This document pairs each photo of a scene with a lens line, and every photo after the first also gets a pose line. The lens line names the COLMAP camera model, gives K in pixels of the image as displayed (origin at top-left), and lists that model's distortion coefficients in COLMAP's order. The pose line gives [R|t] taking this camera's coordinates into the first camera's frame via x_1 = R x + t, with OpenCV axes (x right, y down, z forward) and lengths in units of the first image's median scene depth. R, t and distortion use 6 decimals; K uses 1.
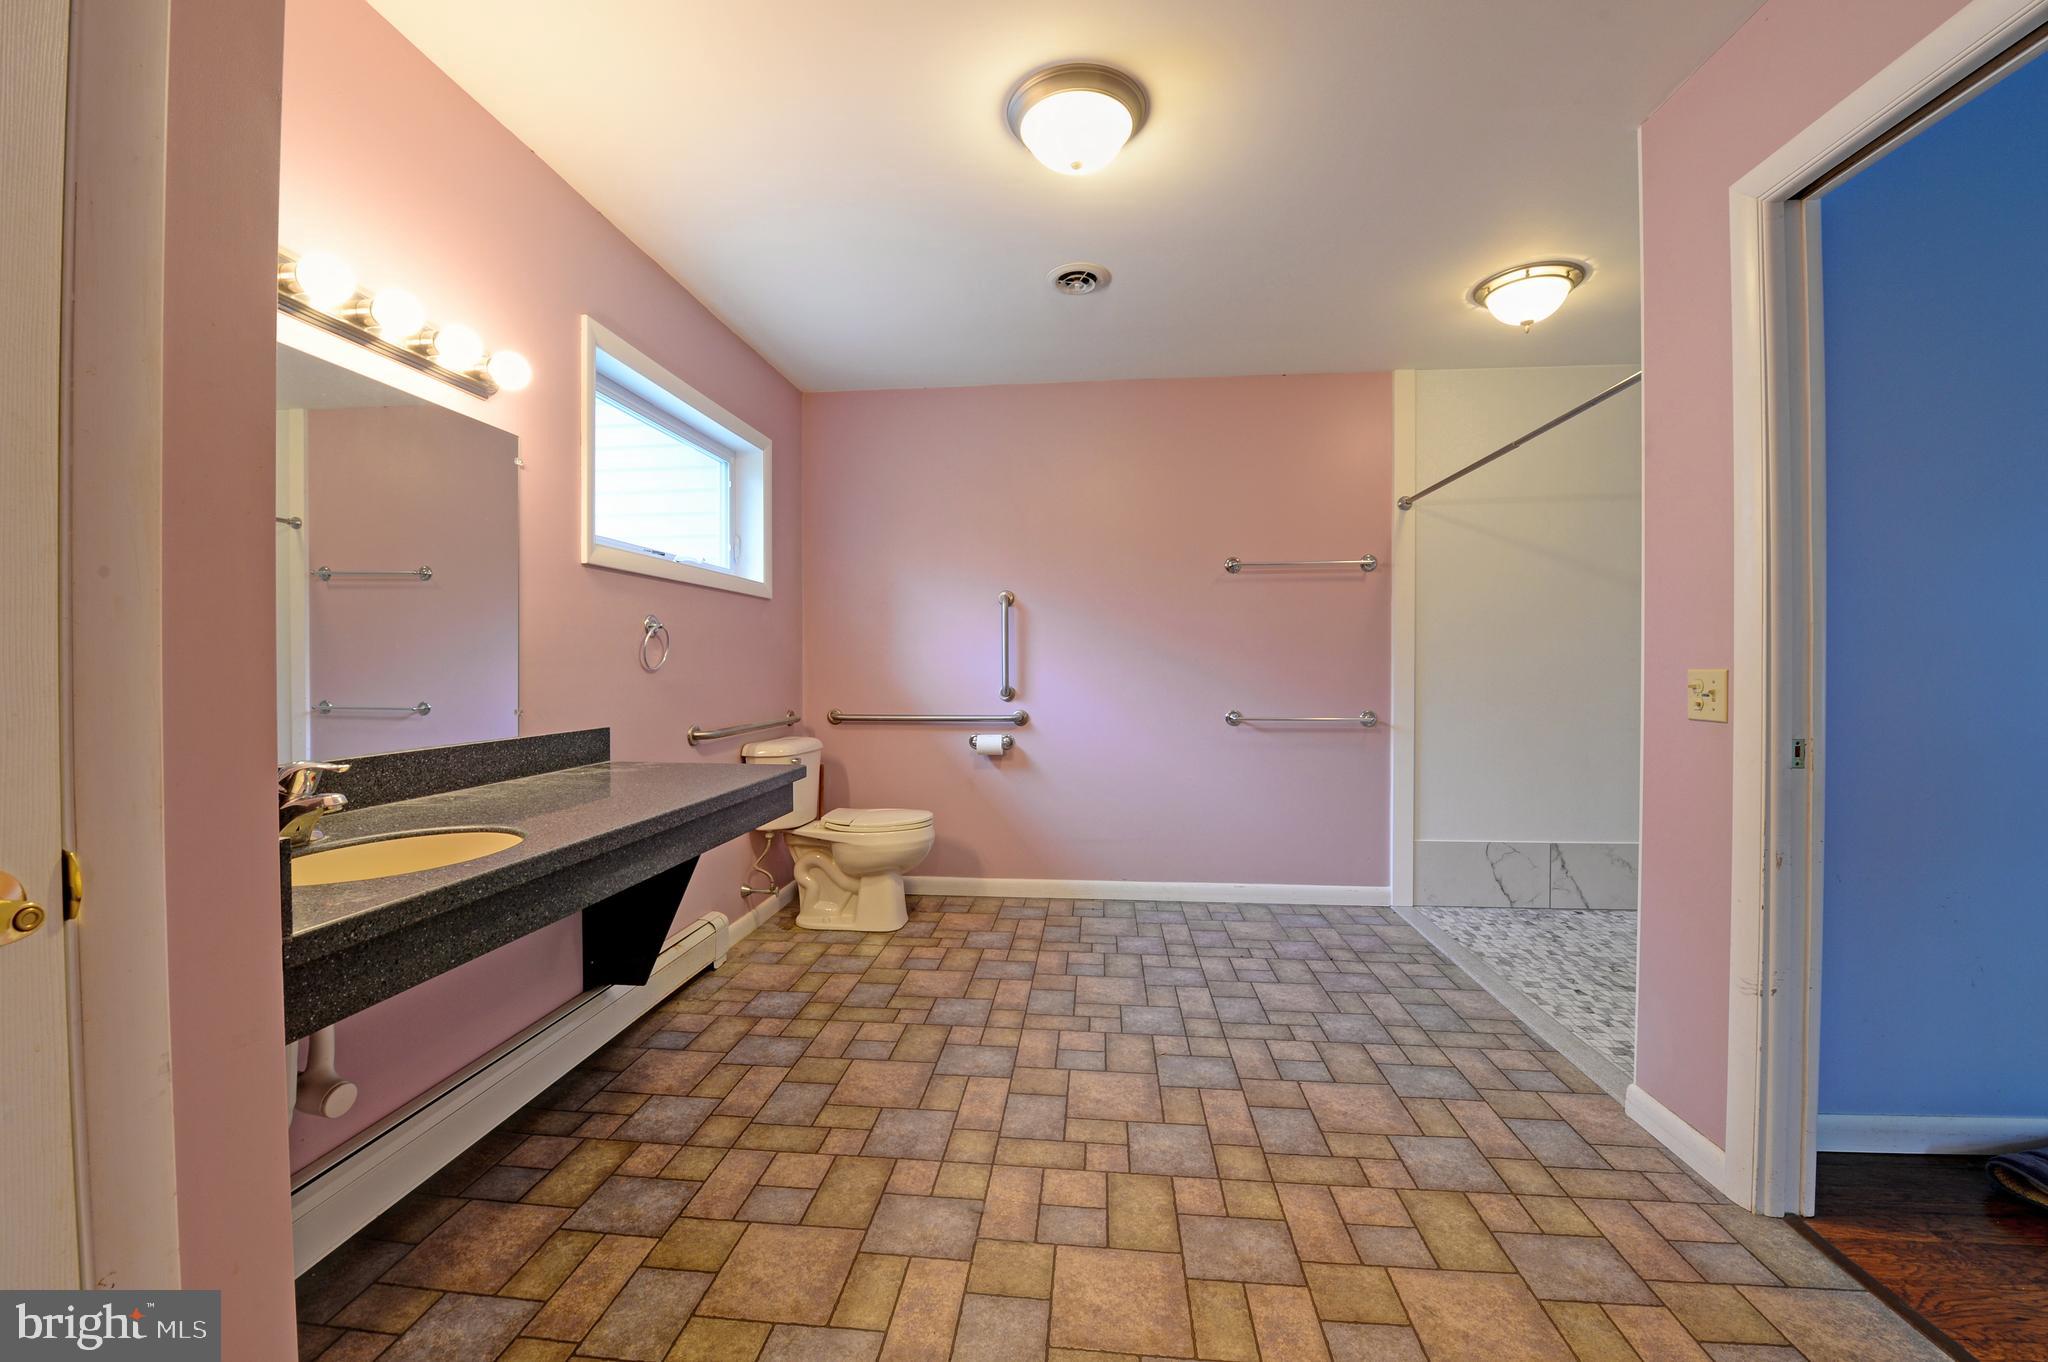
lens RADIAL K [[835.4, 0, 1019.0], [0, 835.4, 677.9], [0, 0, 1]] dist [-0.017770, -0.000655]
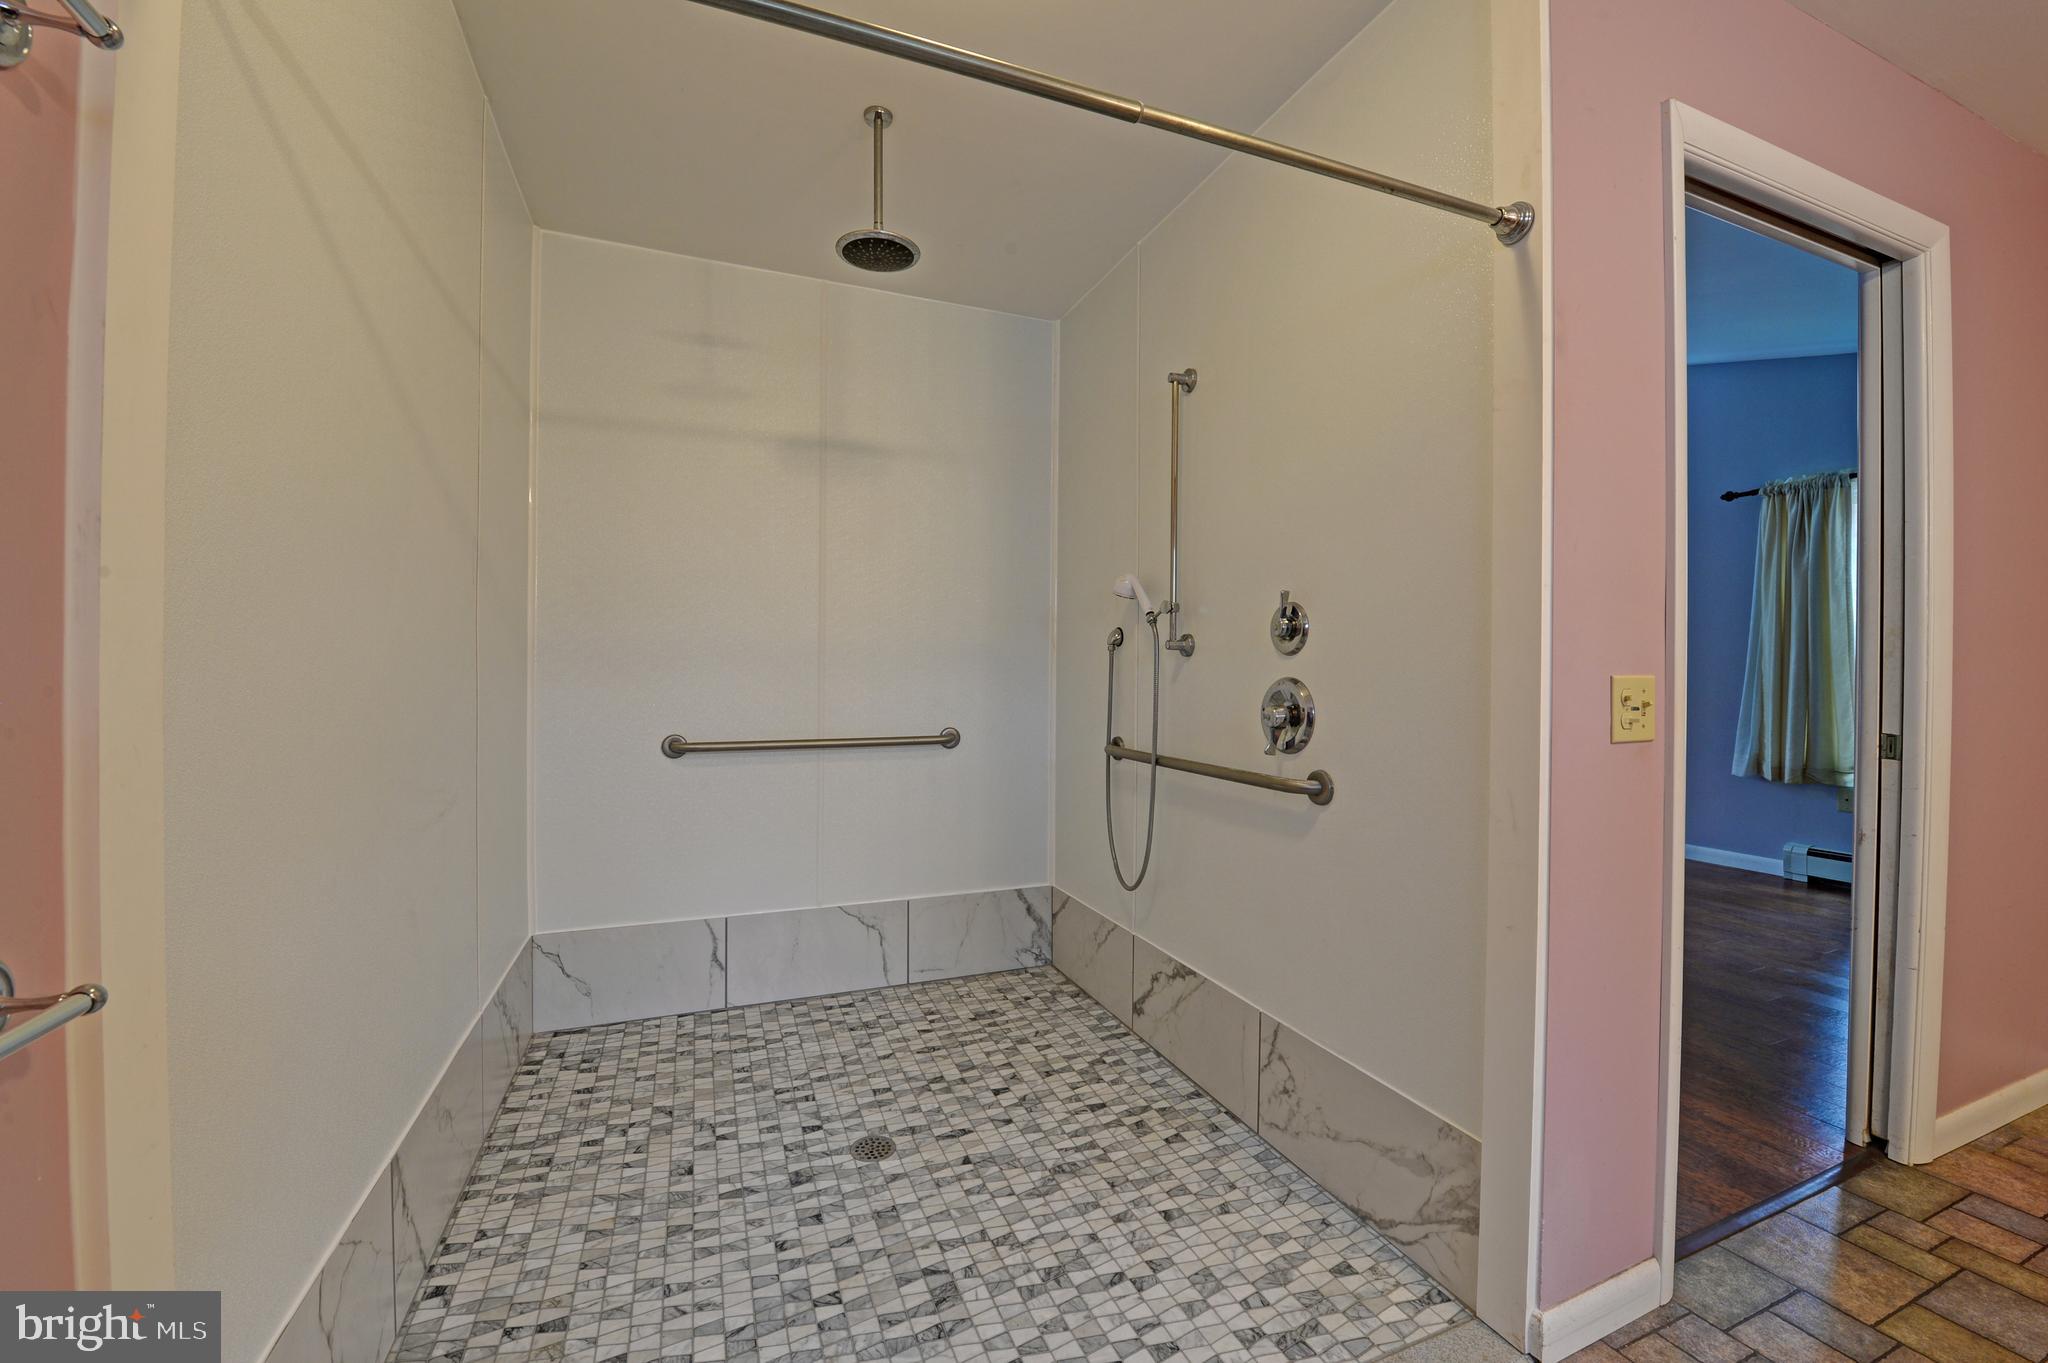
lens RADIAL K [[835.4, 0, 1033.5], [0, 835.4, 680.1], [0, 0, 1]] dist [-0.017770, -0.000655]
pose [[-0.461803, -0.007382, 0.886952, 0.279435], [0.005948, 0.999917, 0.011419, -0.011923], [-0.886962, 0.010549, -0.461721, 1.263285]]
